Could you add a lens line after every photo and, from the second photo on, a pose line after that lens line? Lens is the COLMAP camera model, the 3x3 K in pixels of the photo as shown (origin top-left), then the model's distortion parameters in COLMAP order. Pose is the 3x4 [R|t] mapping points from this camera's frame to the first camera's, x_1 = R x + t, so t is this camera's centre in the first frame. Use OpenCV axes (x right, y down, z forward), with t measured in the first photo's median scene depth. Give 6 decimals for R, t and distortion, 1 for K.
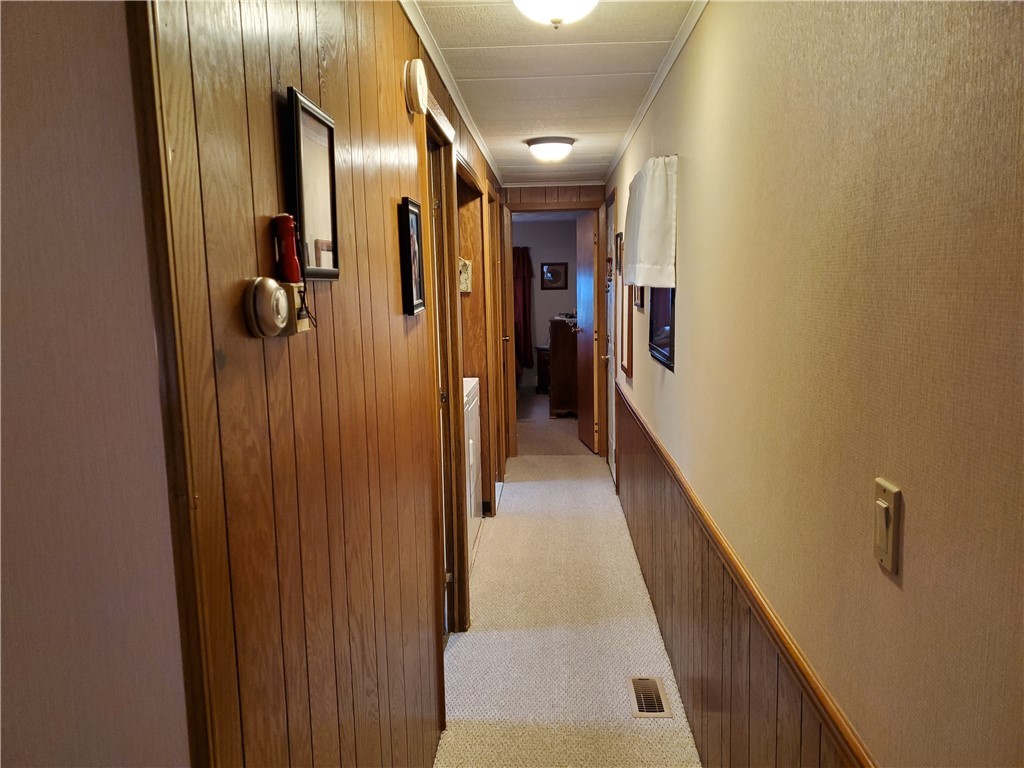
lens RADIAL K [[796.7, 0, 512.0], [0, 796.7, 384.0], [0, 0, 1]] dist [0.044312, -0.051540]
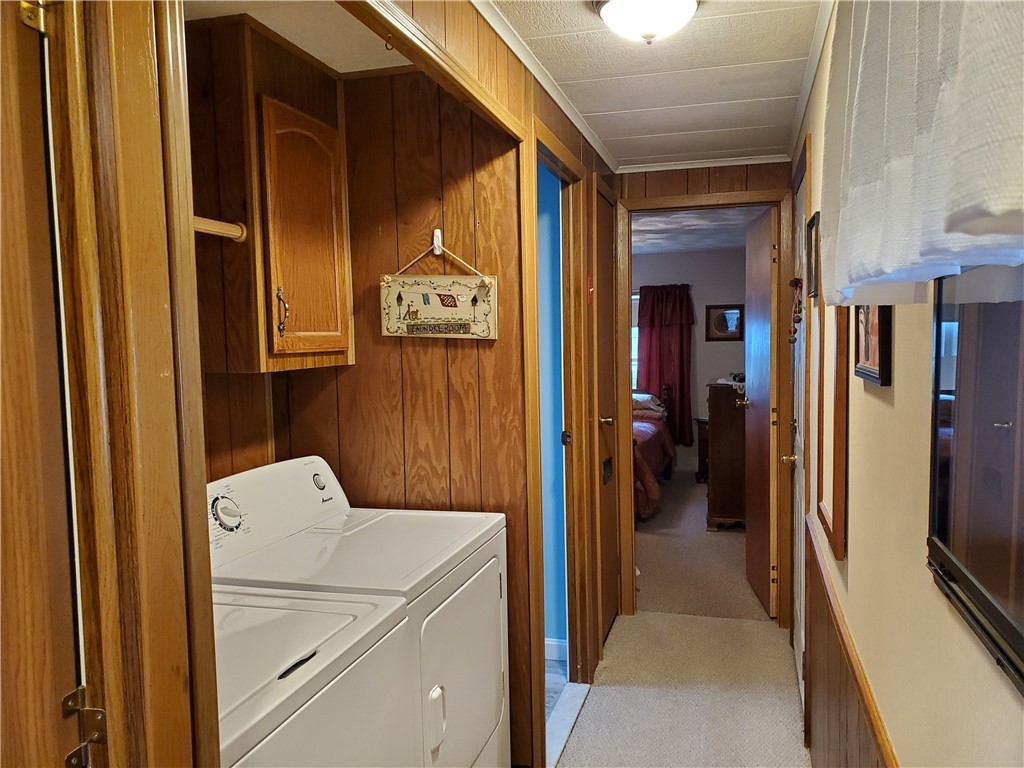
lens RADIAL K [[810.0, 0, 512.0], [0, 810.0, 384.0], [0, 0, 1]] dist [0.065135, -0.147340]
pose [[0.973930, 0.014854, -0.226364, 0.059842], [-0.029985, 0.997528, -0.063553, -0.045838], [0.224860, 0.068684, 0.971967, 0.421820]]
